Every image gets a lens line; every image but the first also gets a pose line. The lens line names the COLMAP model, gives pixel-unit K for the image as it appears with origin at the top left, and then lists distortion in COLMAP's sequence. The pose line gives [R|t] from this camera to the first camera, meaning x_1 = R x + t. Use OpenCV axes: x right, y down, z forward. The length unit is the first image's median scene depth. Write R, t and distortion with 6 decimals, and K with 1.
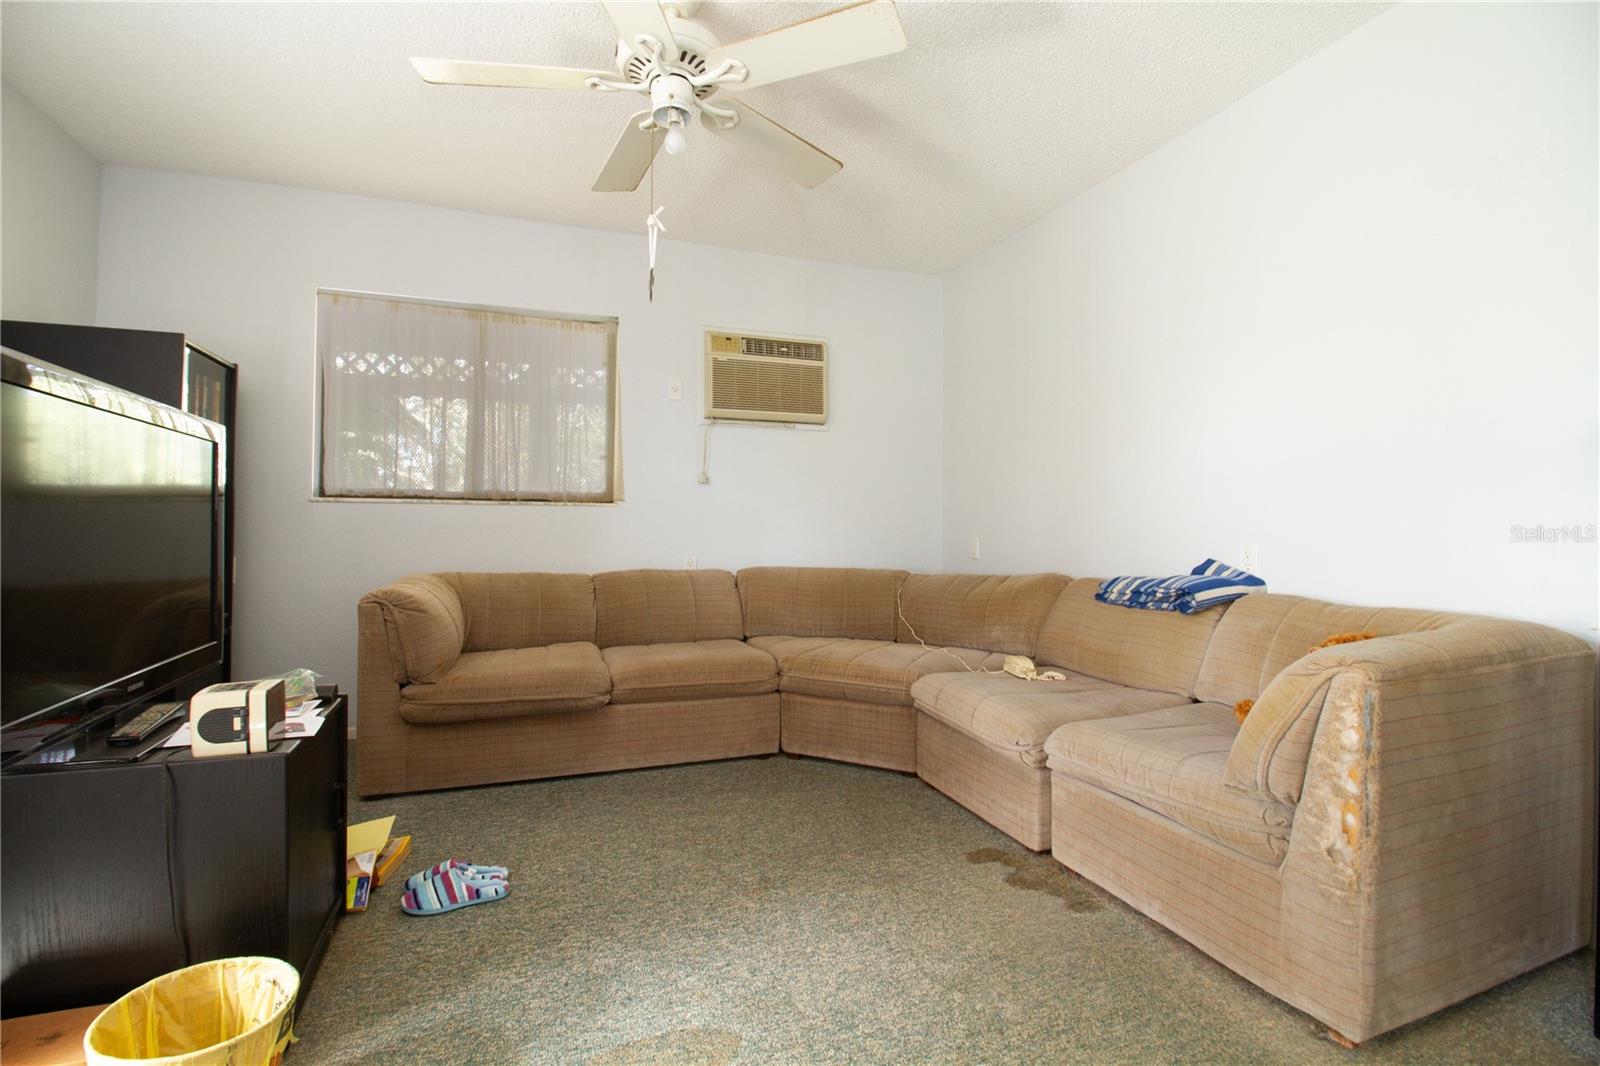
lens RADIAL K [[738.4, 0, 804.1], [0, 738.4, 529.9], [0, 0, 1]] dist [-0.004150, -0.007450]
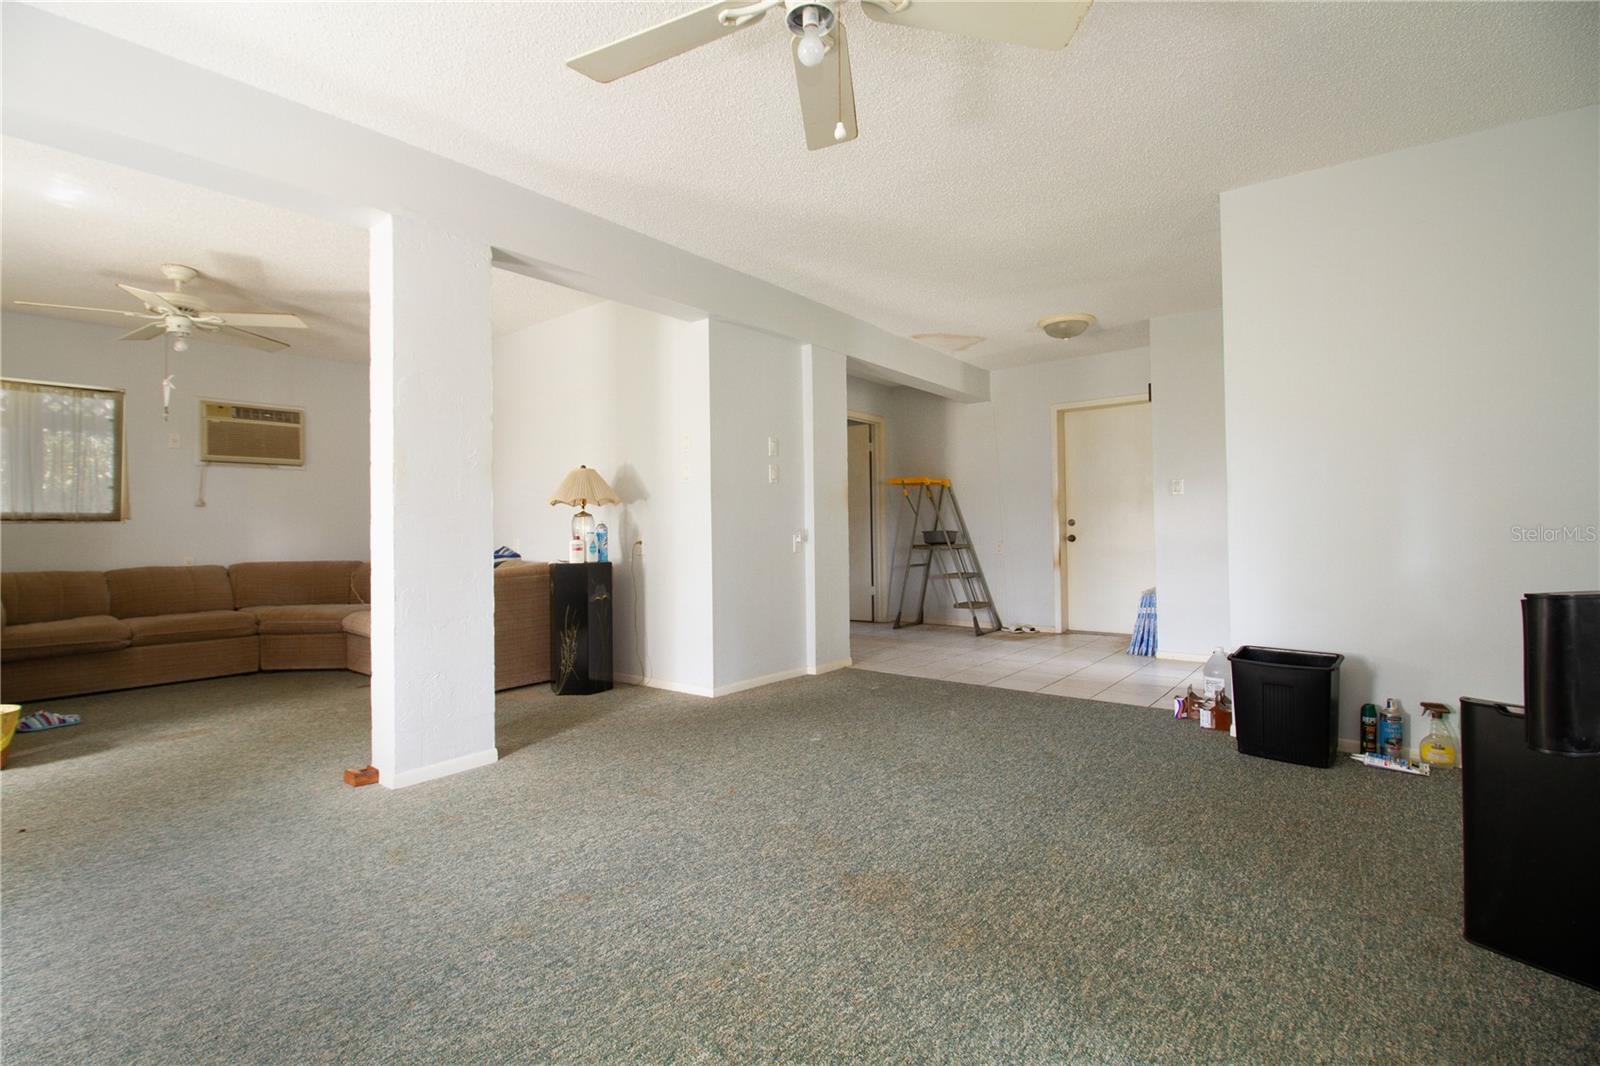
lens RADIAL K [[738.4, 0, 791.8], [0, 738.4, 519.4], [0, 0, 1]] dist [-0.004150, -0.007450]
pose [[0.856768, -0.010976, 0.515586, 0.121453], [0.019433, 0.999751, -0.011009, 0.000636], [-0.515337, 0.019451, 0.856767, -0.875945]]
